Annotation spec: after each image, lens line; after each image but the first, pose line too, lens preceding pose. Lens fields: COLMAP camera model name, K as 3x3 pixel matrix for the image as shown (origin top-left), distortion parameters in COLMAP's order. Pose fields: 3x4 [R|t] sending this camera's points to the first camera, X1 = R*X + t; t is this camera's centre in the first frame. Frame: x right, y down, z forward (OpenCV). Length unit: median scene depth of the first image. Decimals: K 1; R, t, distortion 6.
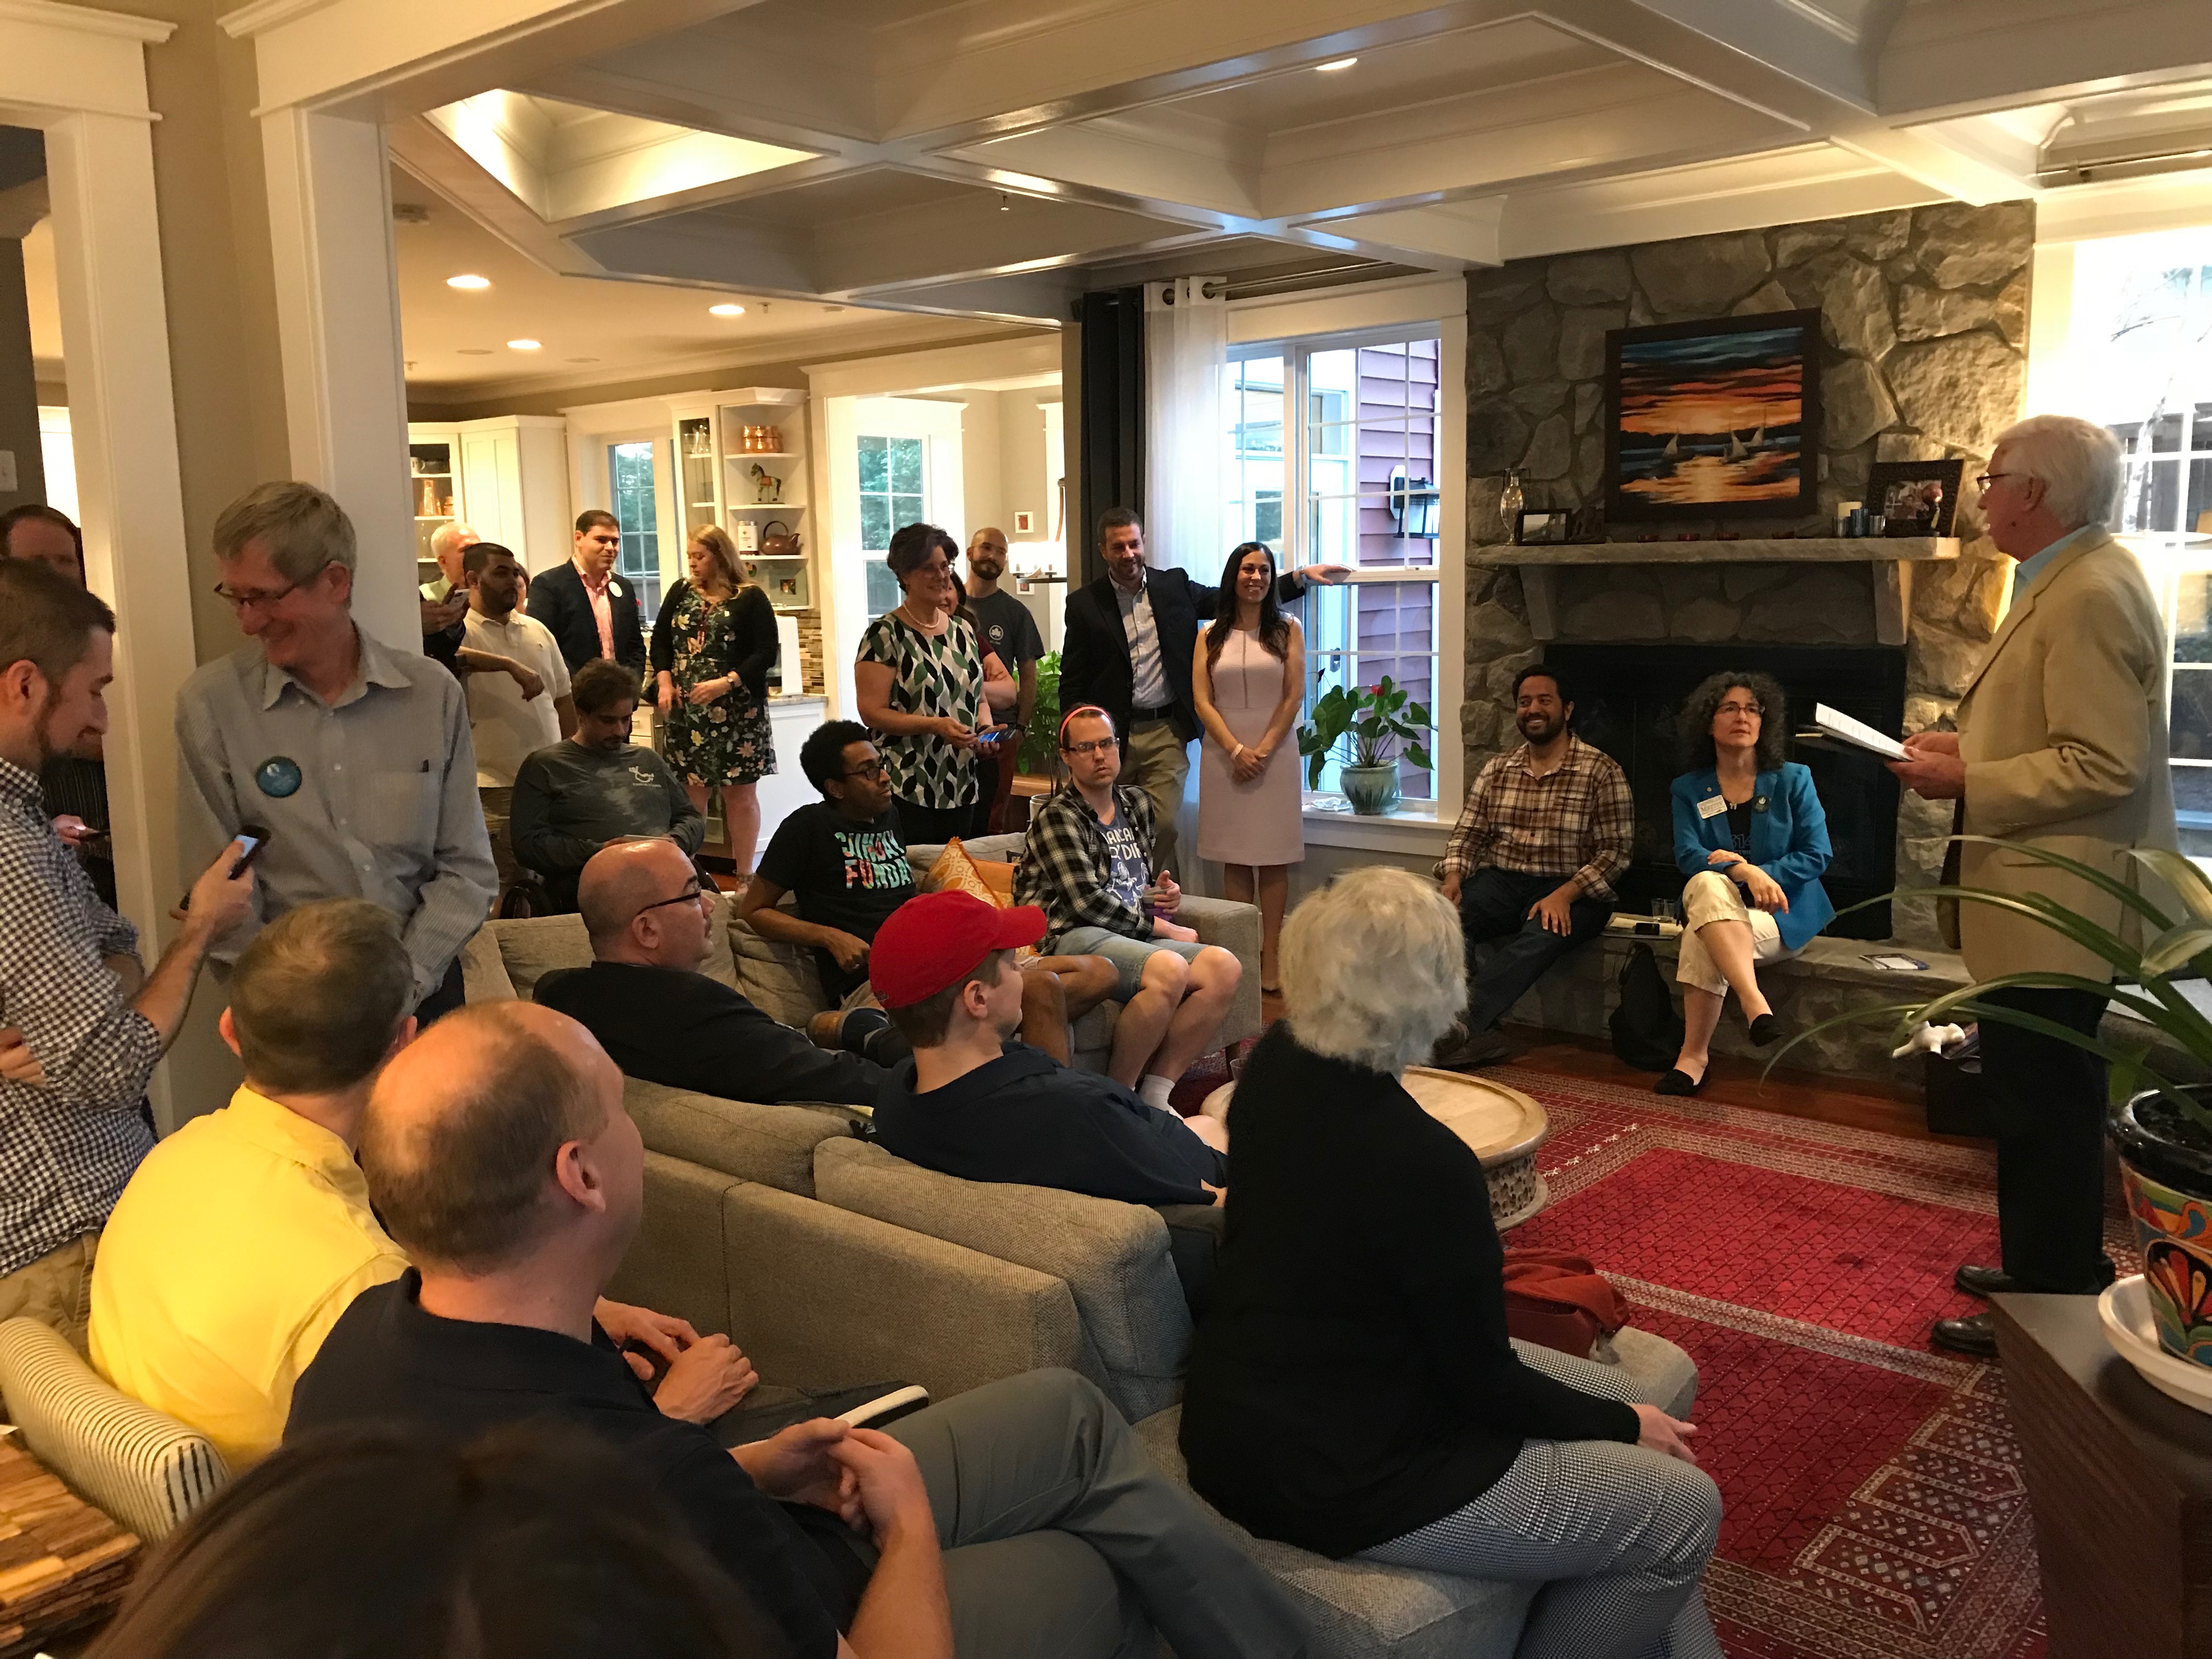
lens RADIAL K [[1784.4, 0, 1106.0], [0, 1784.4, 829.5], [0, 0, 1]] dist [0.122042, -0.513607]
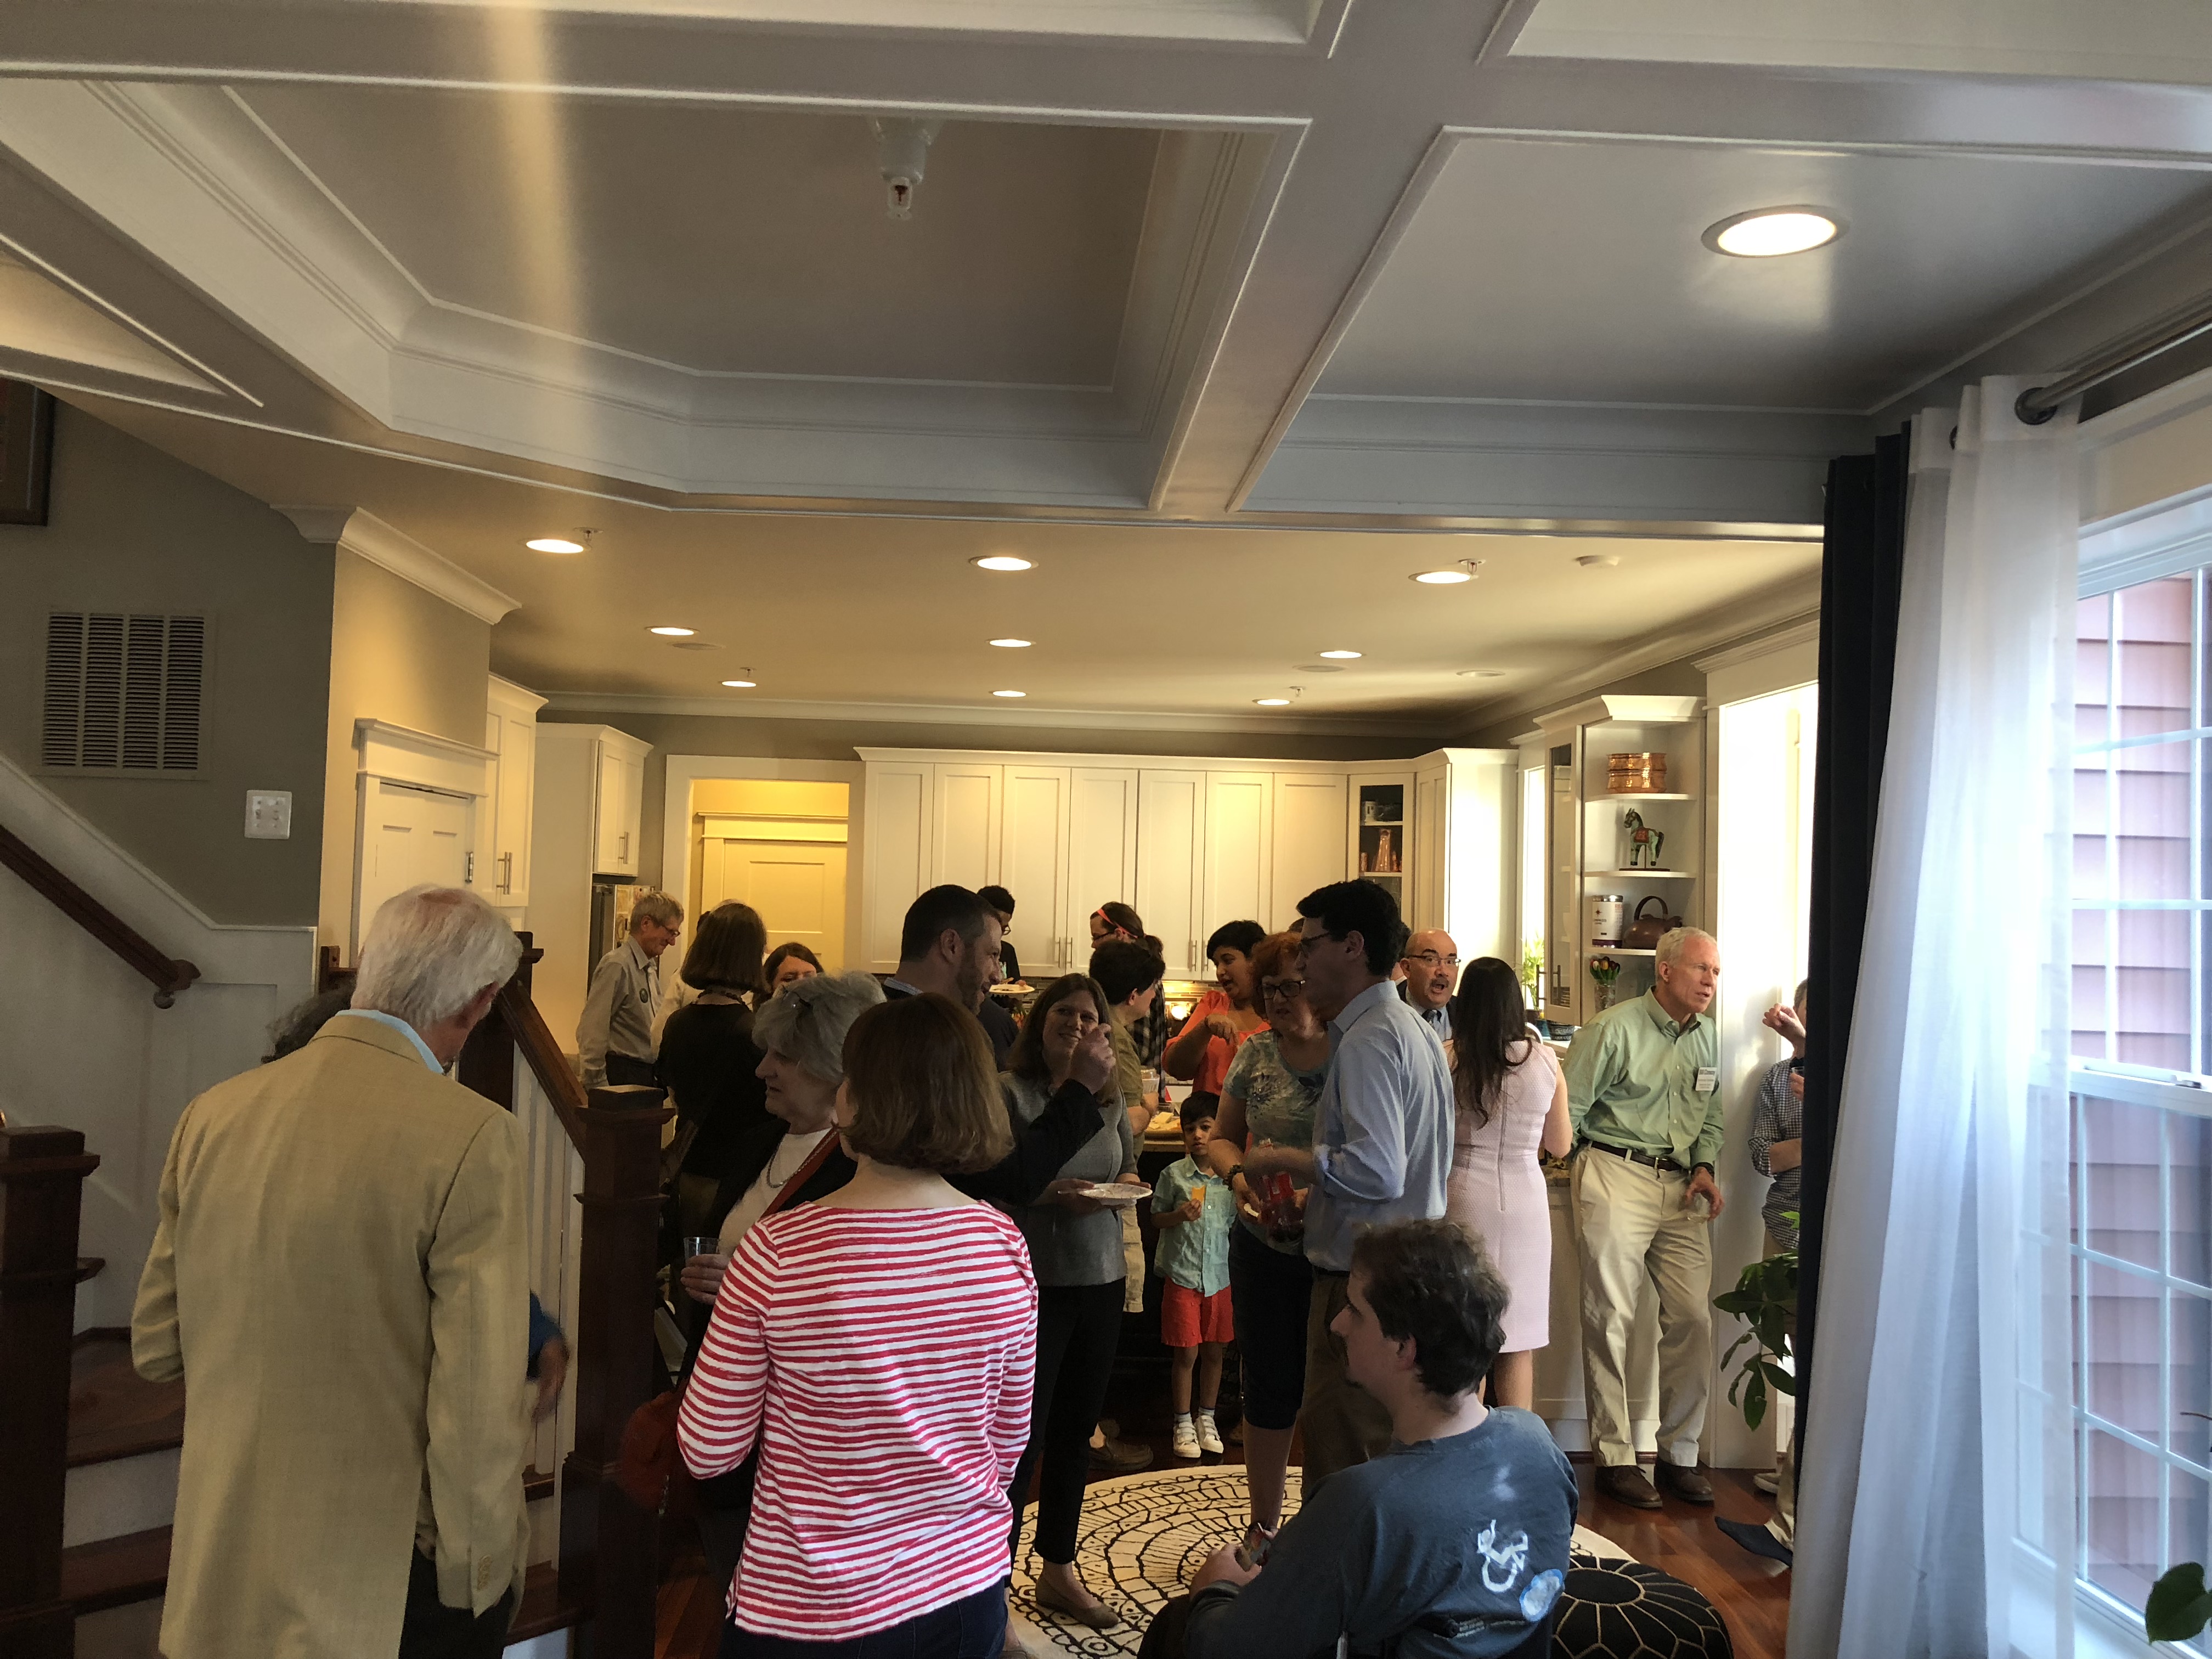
lens RADIAL K [[1795.0, 0, 1106.0], [0, 1795.0, 829.5], [0, 0, 1]] dist [0.036904, 0.001319]
pose [[0.665593, 0.006476, -0.746287, 0.261899], [-0.145113, 0.982001, -0.120900, -0.139706], [0.732072, 0.188766, 0.654552, 0.672869]]
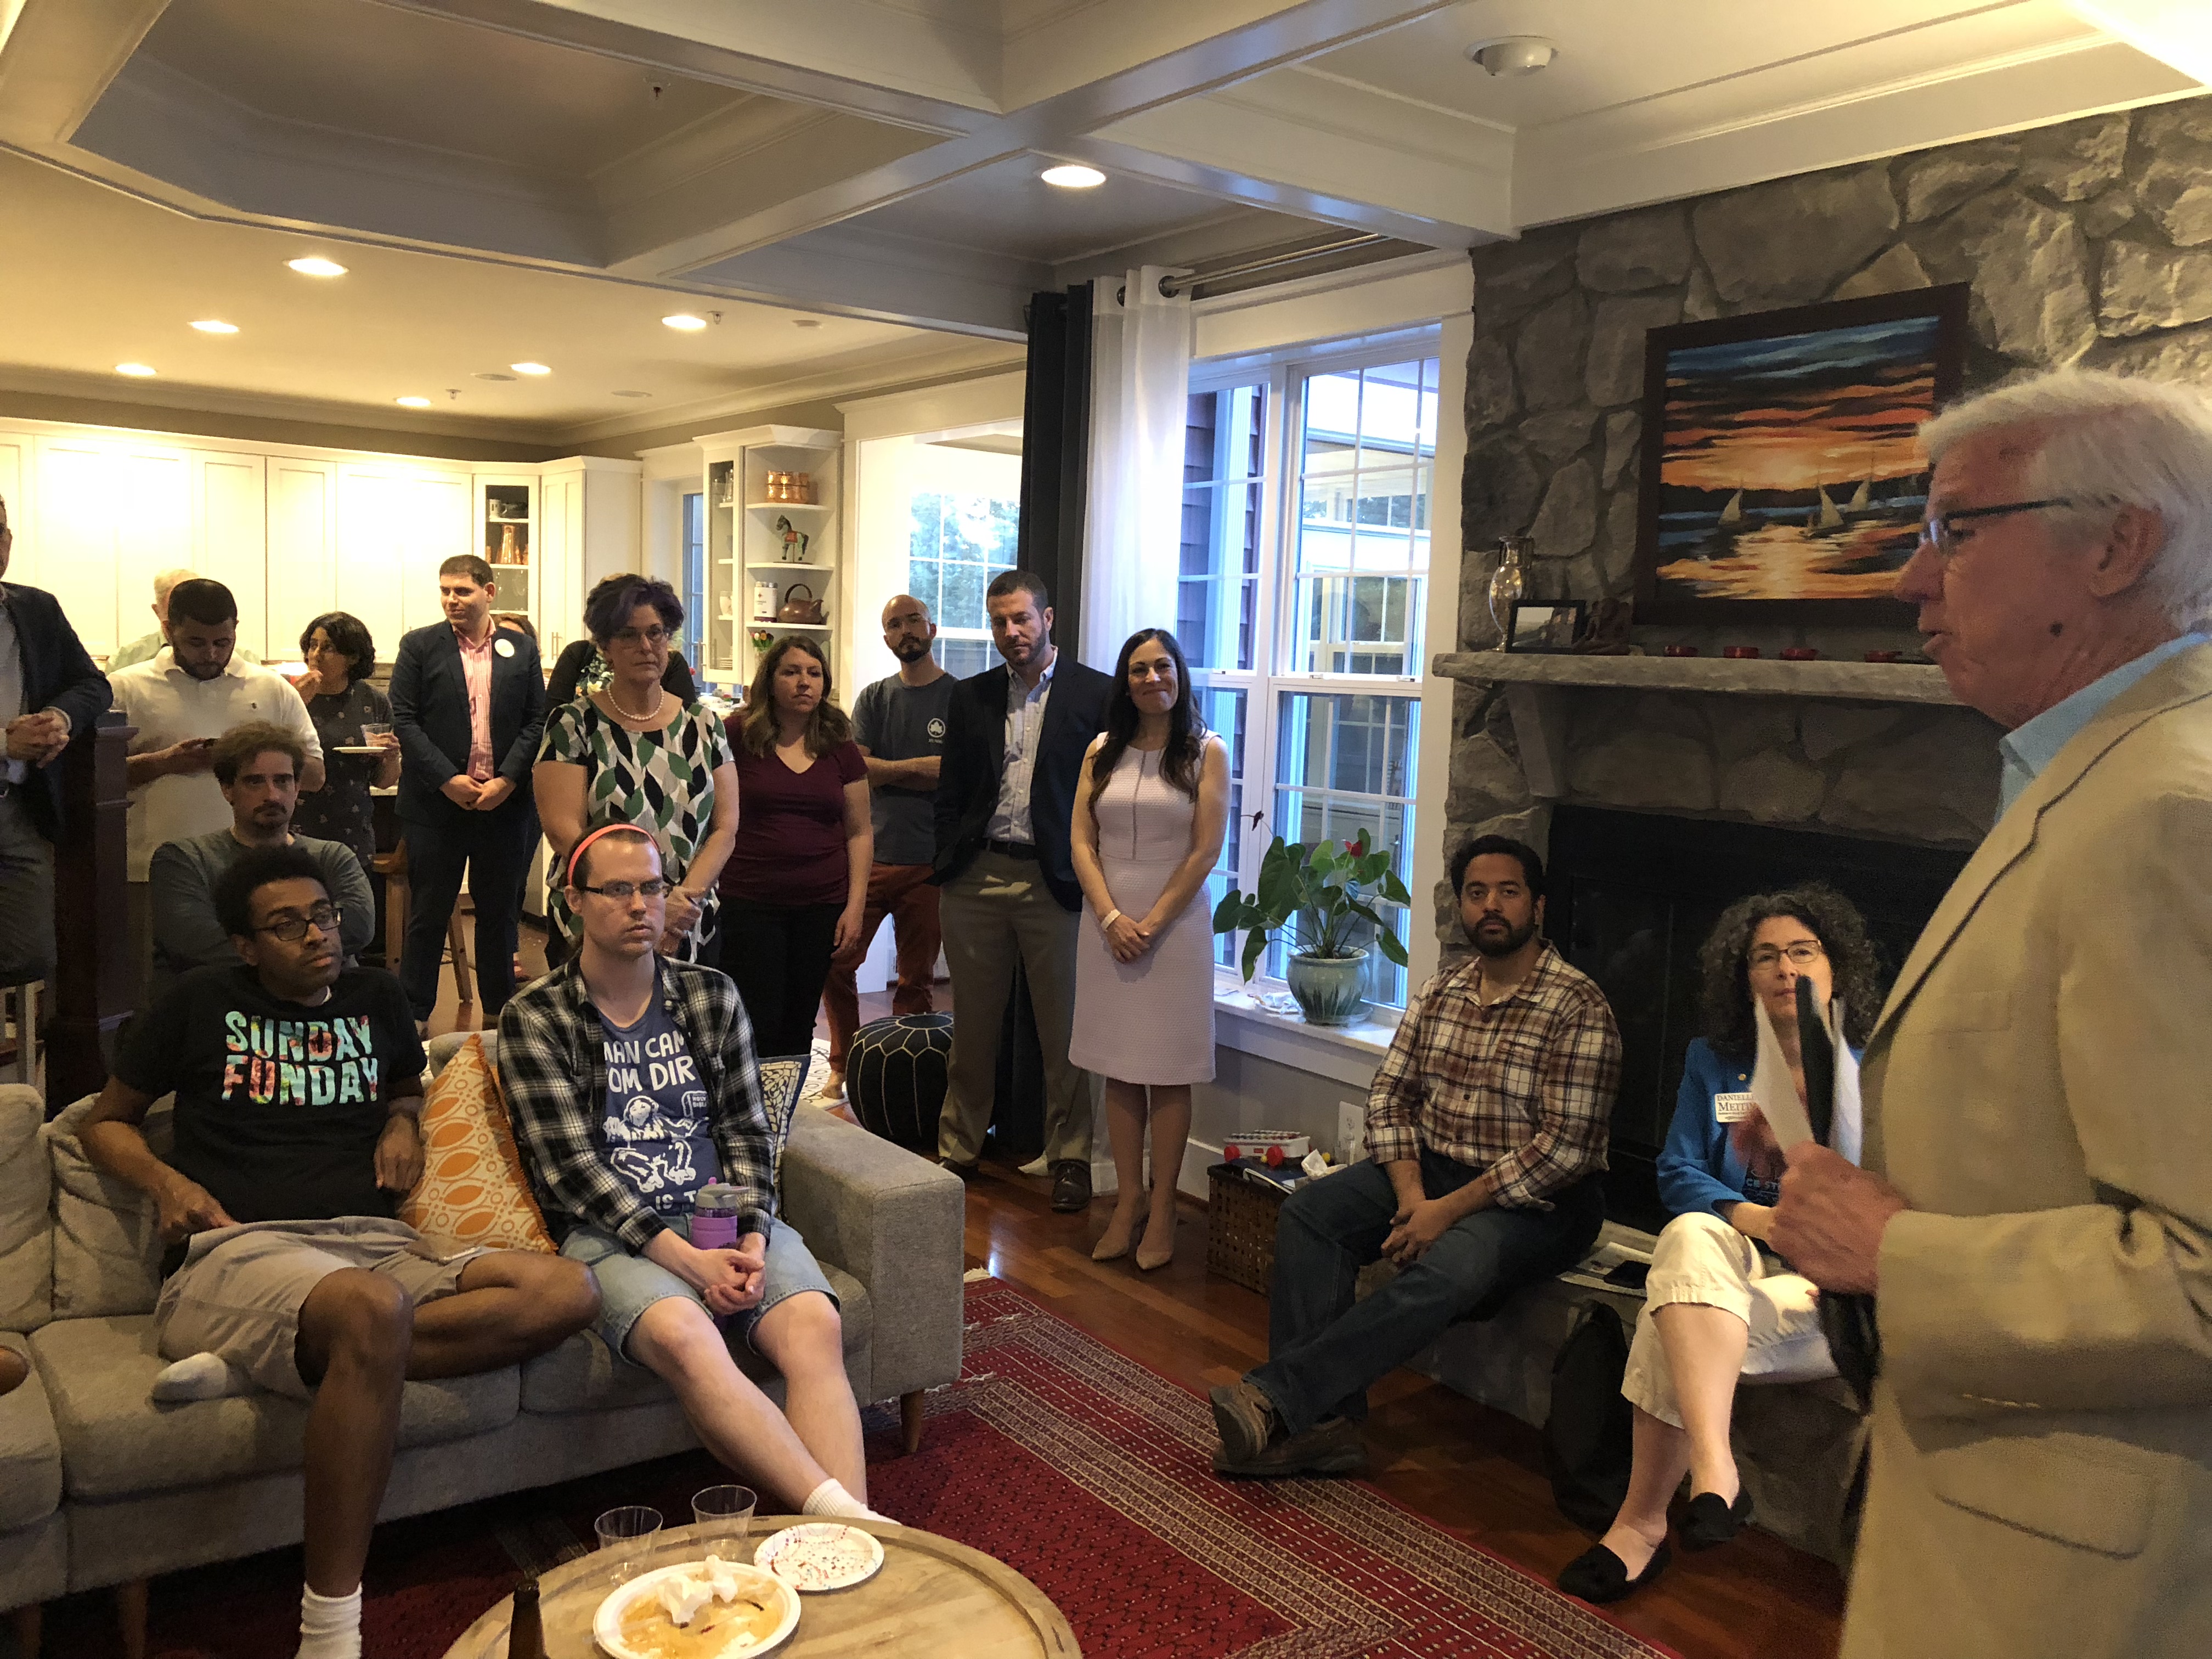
lens RADIAL K [[1822.1, 0, 1097.6], [0, 1822.1, 853.1], [0, 0, 1]] dist [0.039686, -0.200660]
pose [[0.968326, 0.079006, -0.236860, 0.256618], [-0.088112, 0.995714, -0.028093, -0.053847], [0.233625, 0.048074, 0.971138, 0.324422]]
